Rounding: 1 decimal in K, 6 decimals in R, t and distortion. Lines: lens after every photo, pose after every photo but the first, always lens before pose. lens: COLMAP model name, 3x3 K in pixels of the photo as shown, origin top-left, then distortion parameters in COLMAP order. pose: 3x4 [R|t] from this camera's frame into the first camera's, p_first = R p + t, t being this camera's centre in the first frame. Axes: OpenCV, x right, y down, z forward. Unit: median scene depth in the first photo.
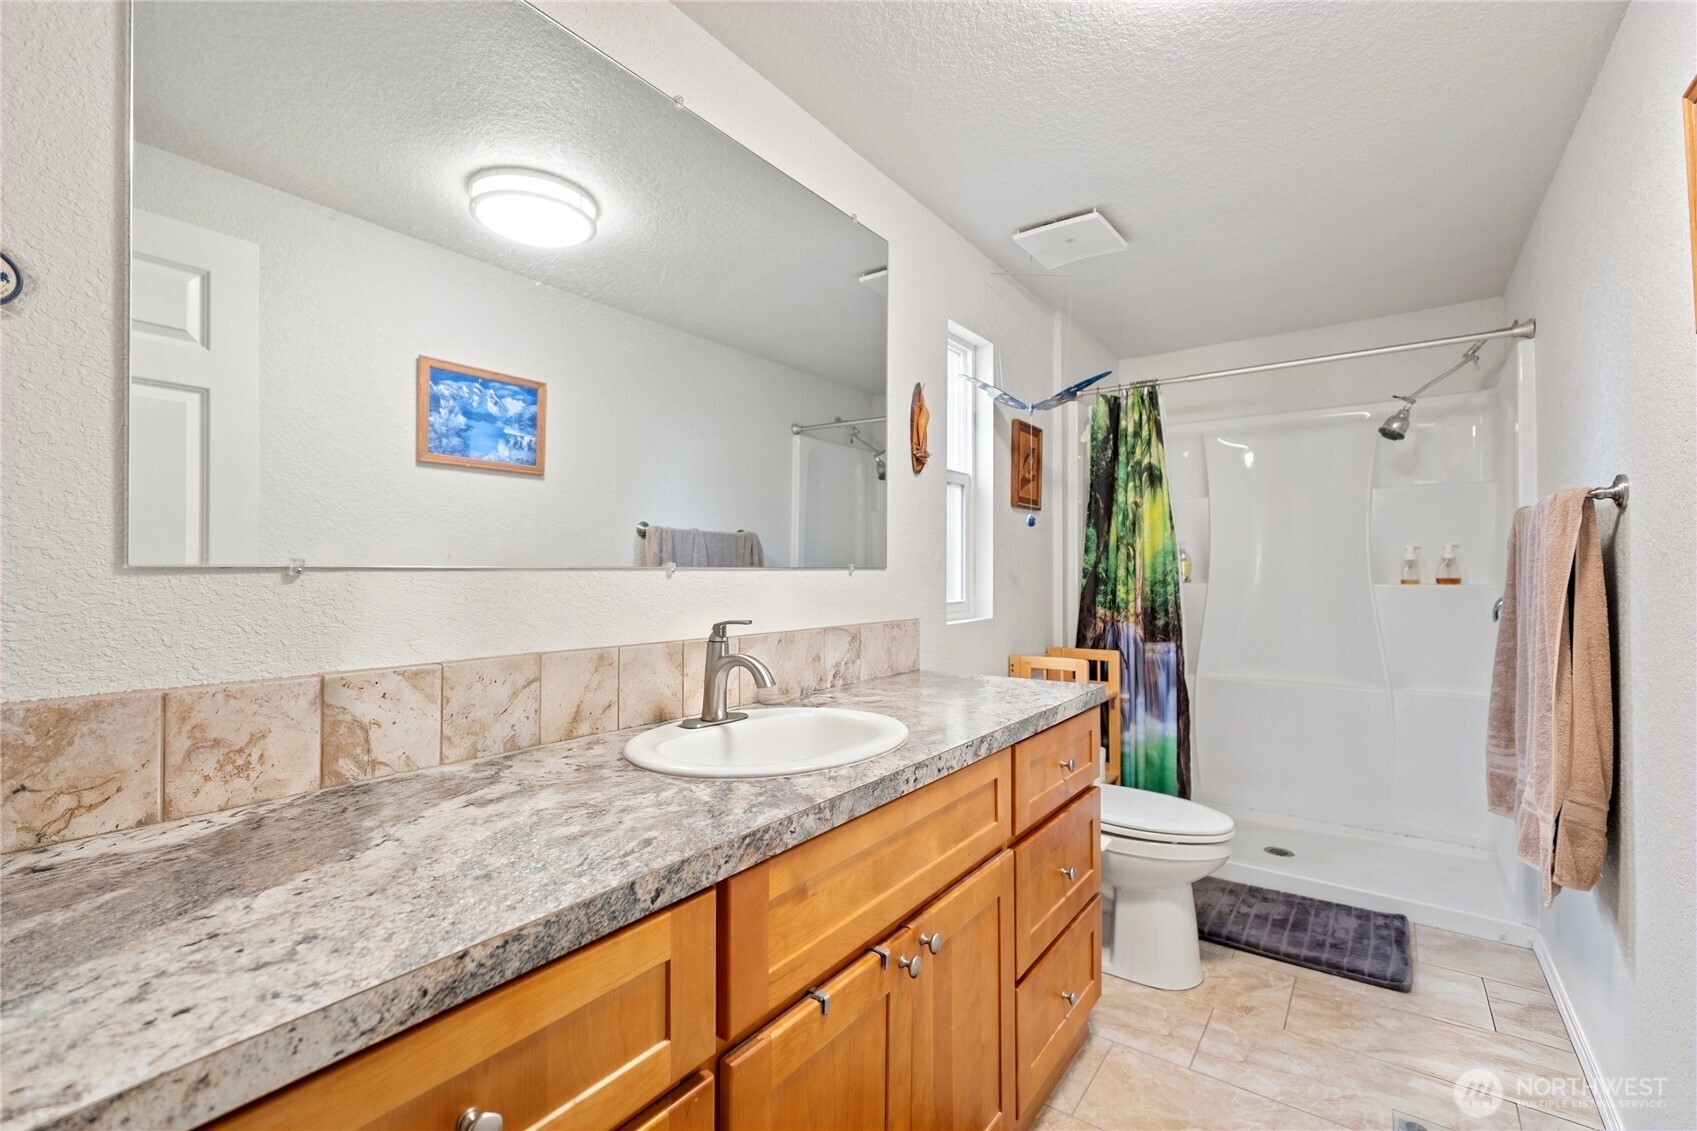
lens RADIAL K [[749.3, 0, 870.7], [0, 749.3, 572.8], [0, 0, 1]] dist [-0.002781, 0.006198]
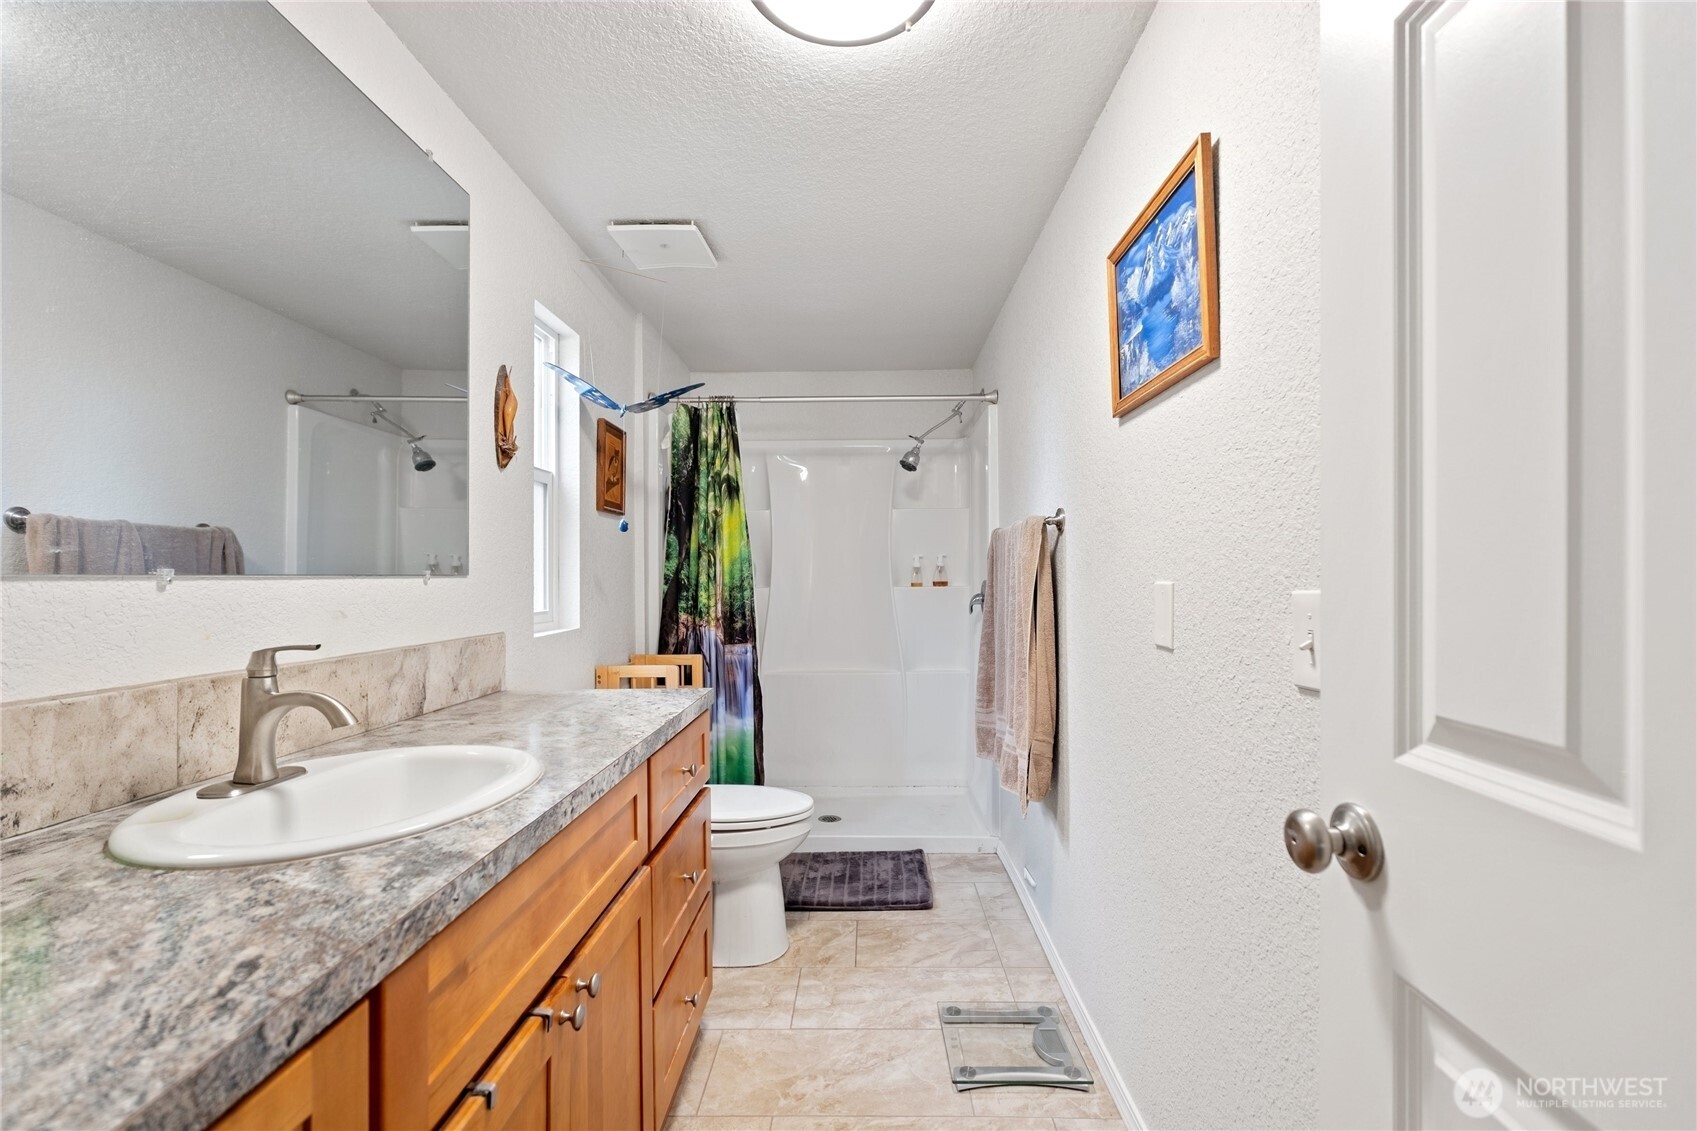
lens RADIAL K [[744.3, 0, 858.9], [0, 744.3, 581.8], [0, 0, 1]] dist [0.000131, 0.001318]
pose [[0.816745, -0.008708, 0.576933, -0.103055], [0.006779, 0.999962, 0.005495, -0.000410], [-0.576959, -0.000577, 0.816773, 0.043244]]
